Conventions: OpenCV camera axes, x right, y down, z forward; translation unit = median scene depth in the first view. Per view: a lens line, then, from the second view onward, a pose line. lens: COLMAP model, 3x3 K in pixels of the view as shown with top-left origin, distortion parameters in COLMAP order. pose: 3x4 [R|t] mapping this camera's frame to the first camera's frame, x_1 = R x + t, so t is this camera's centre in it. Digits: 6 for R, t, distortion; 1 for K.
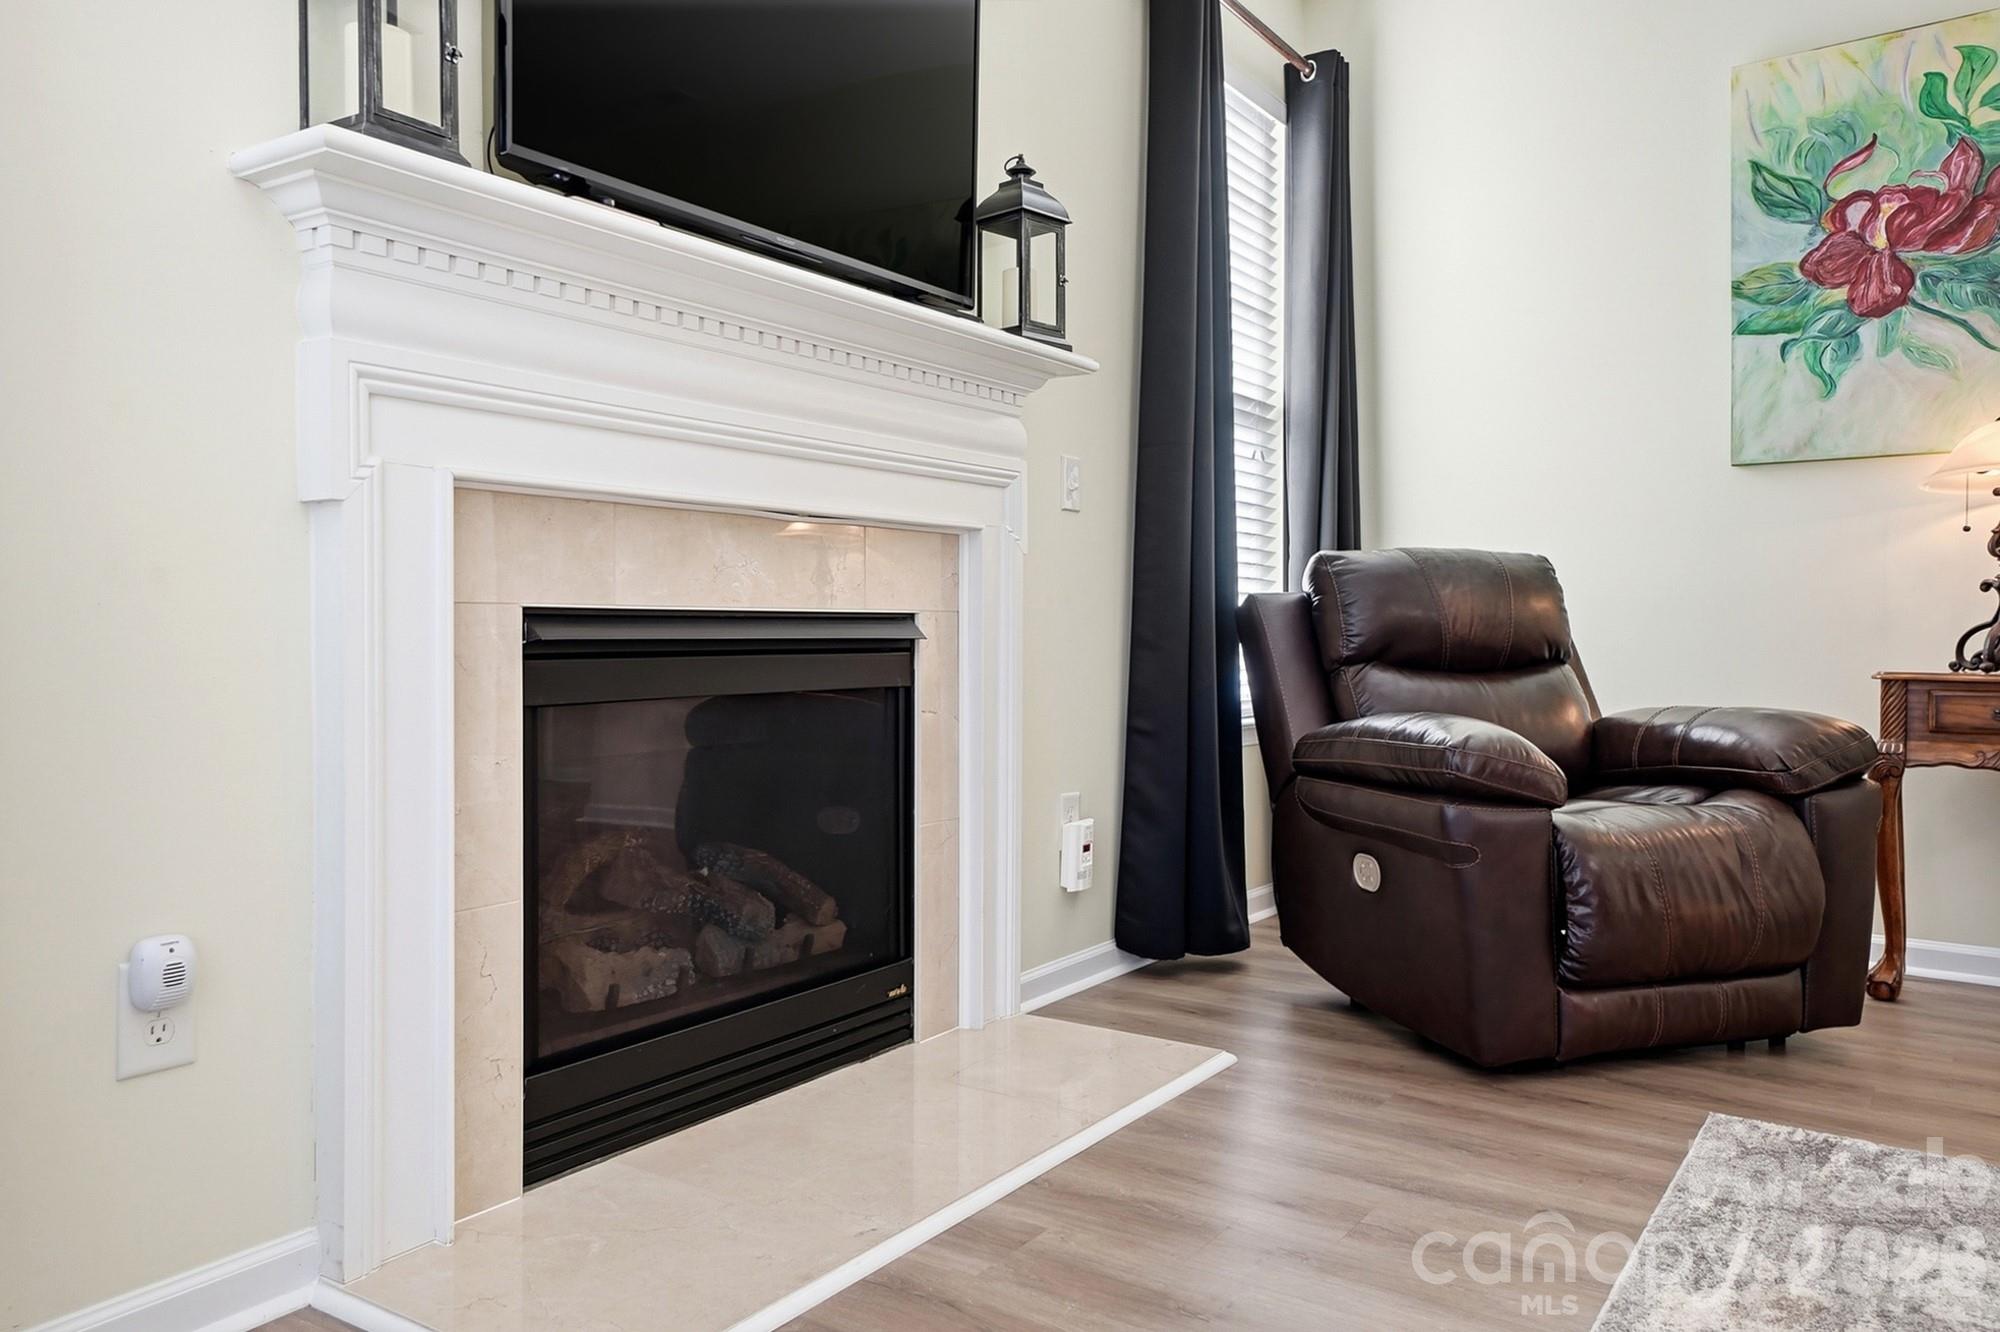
lens RADIAL K [[1468.8, 0, 999.5], [0, 1468.8, 641.0], [0, 0, 1]] dist [0.002270, 0.048146]
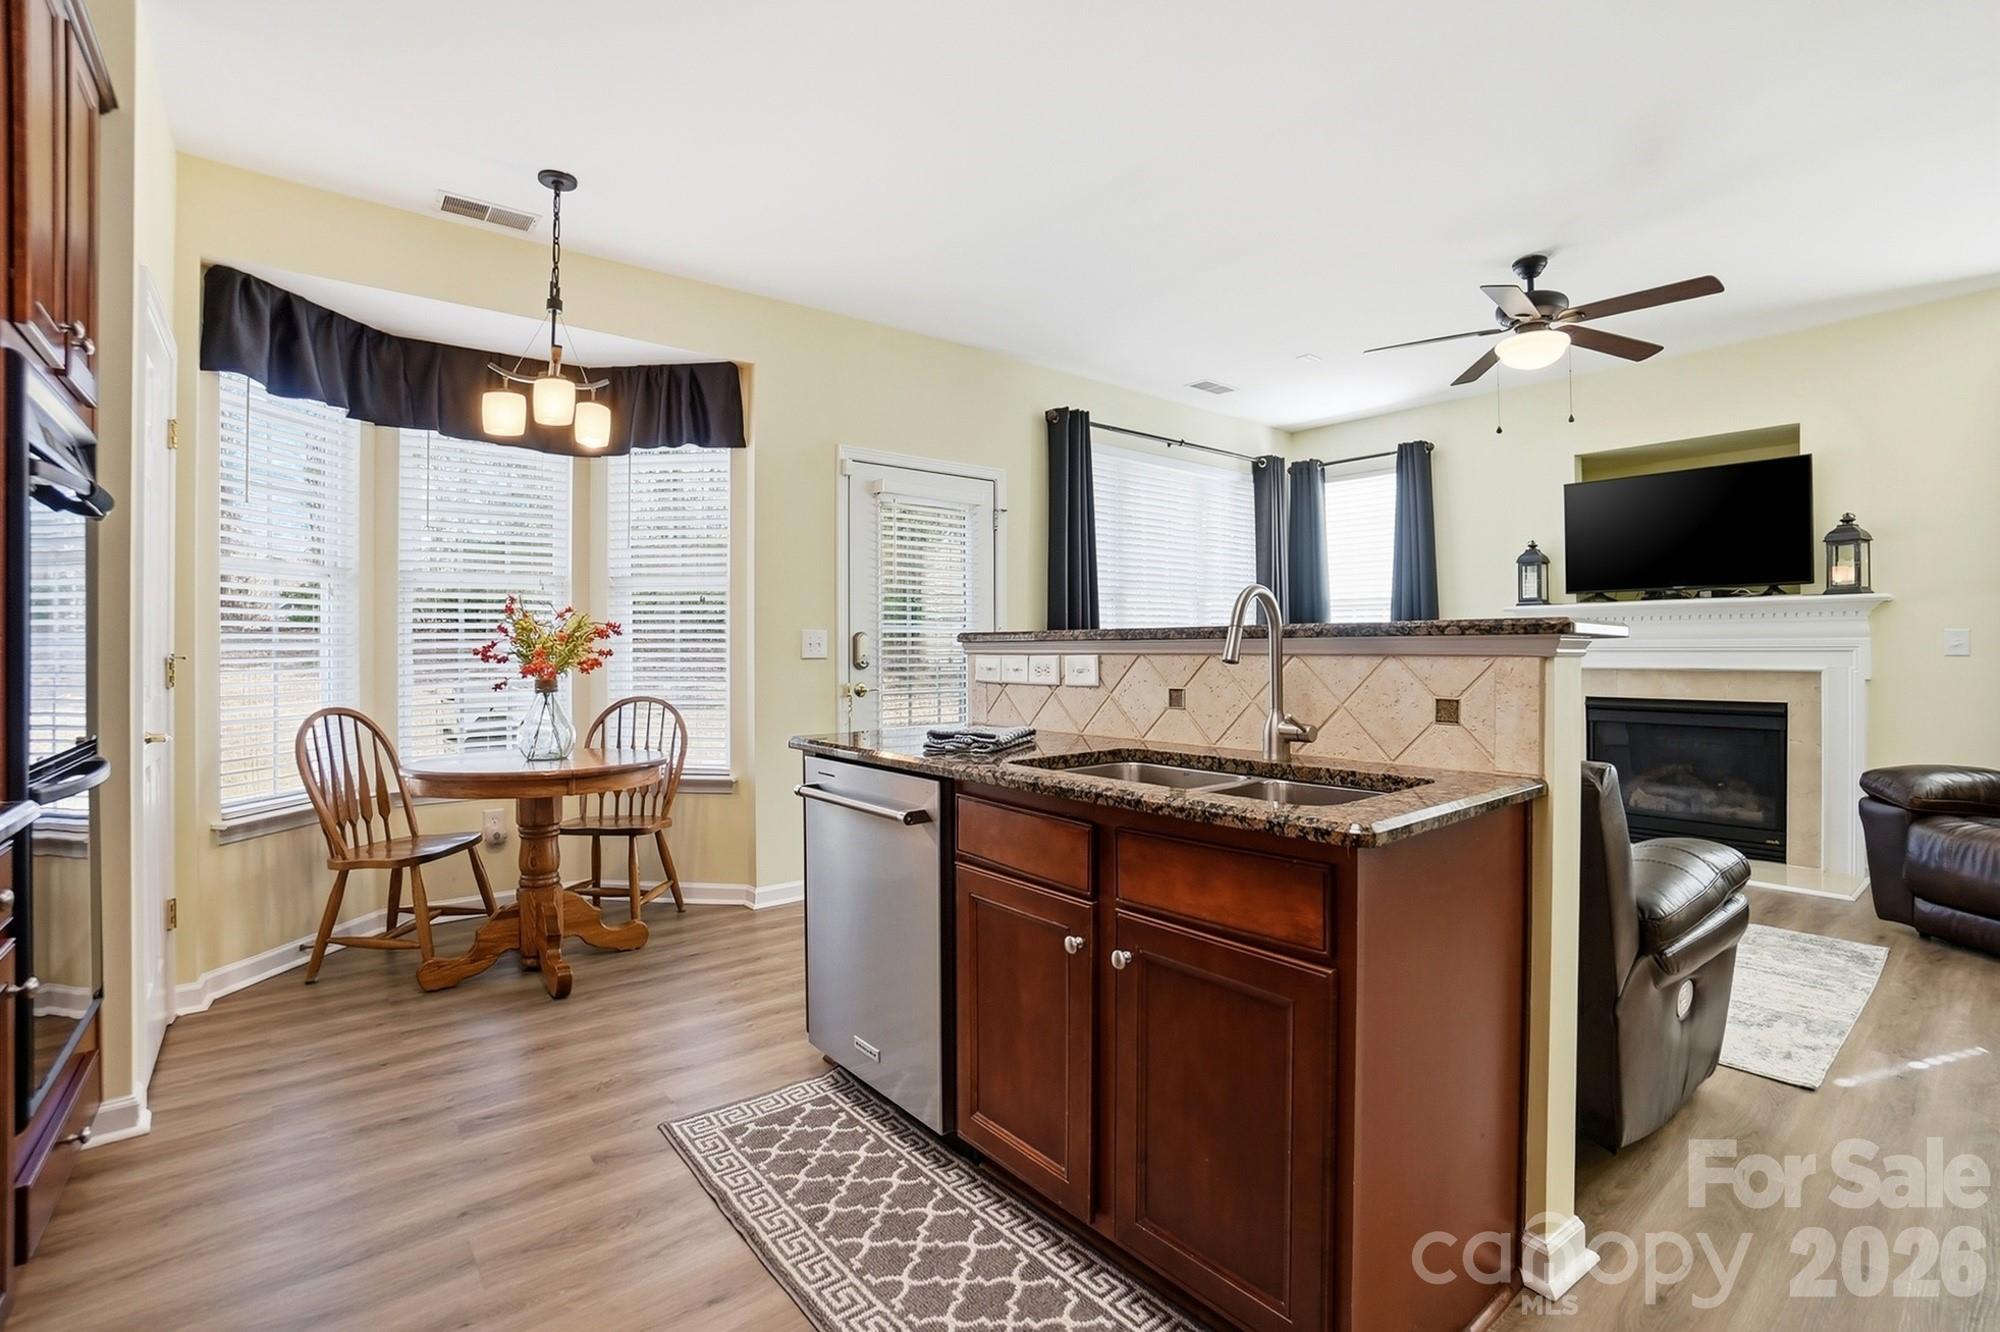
lens RADIAL K [[909.6, 0, 1000.0], [0, 909.6, 642.5], [0, 0, 1]] dist [-0.067471, 0.025729]
pose [[-0.277211, -0.010745, -0.960749, 1.475517], [-0.008580, 0.999925, -0.008708, -0.079965], [0.960771, 0.005829, -0.277283, 0.060657]]
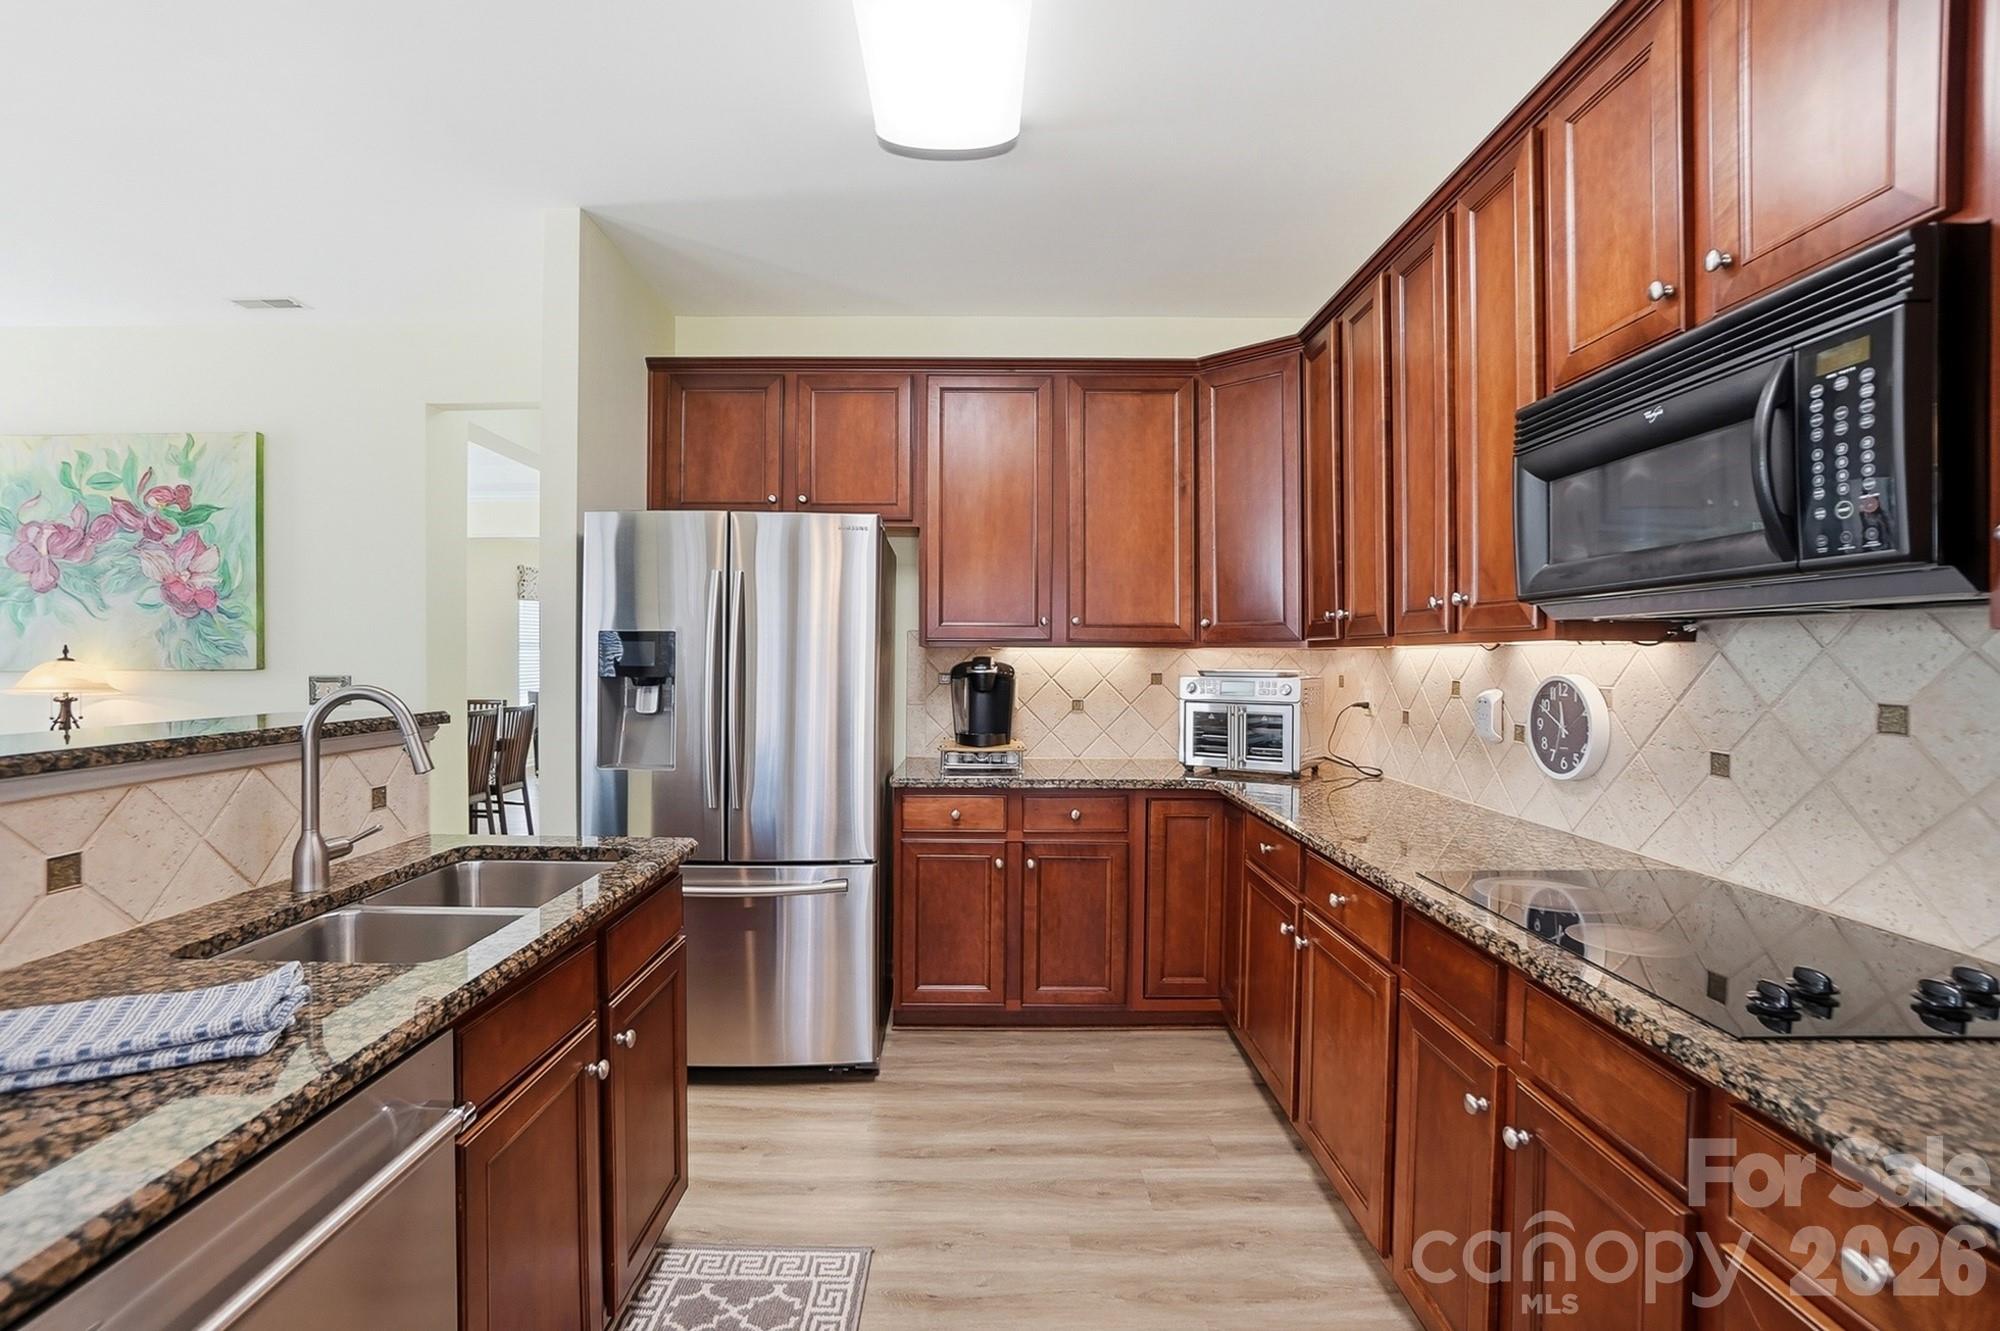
lens RADIAL K [[896.7, 0, 977.4], [0, 896.7, 653.5], [0, 0, 1]] dist [-0.063620, 0.023245]
pose [[0.823624, -0.002281, 0.567132, 0.938230], [0.009710, 0.999902, -0.010081, -0.126629], [-0.567054, 0.013810, 0.823565, -0.479007]]
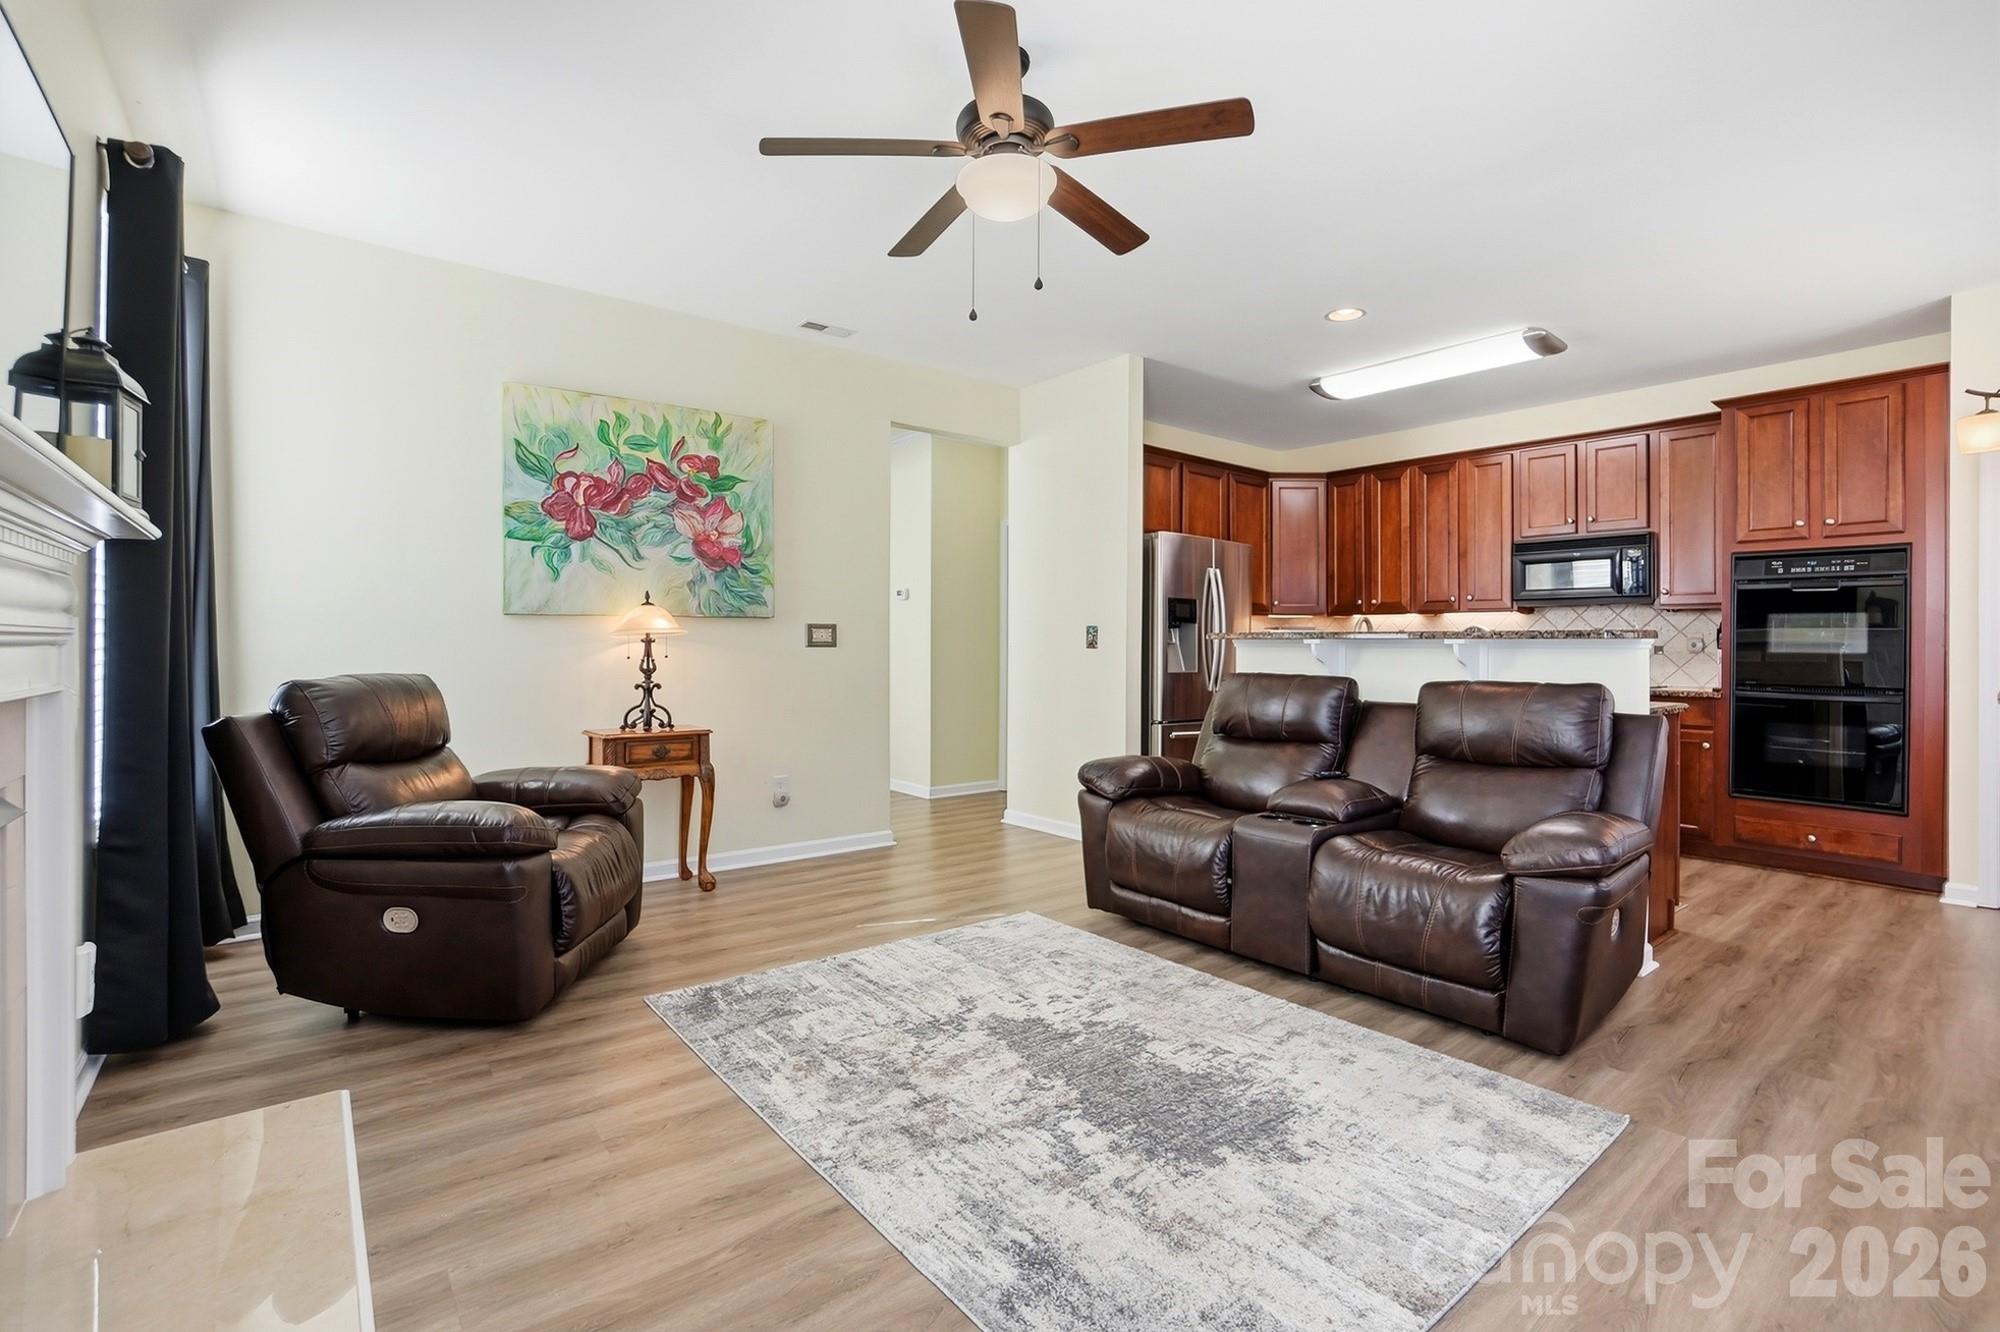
lens RADIAL K [[898.3, 0, 982.7], [0, 898.3, 635.2], [0, 0, 1]] dist [-0.068808, 0.023107]
pose [[0.295232, 0.004645, 0.955414, -0.324839], [0.006535, 0.999955, -0.006881, -0.089670], [-0.955403, 0.008275, 0.295188, 0.188580]]
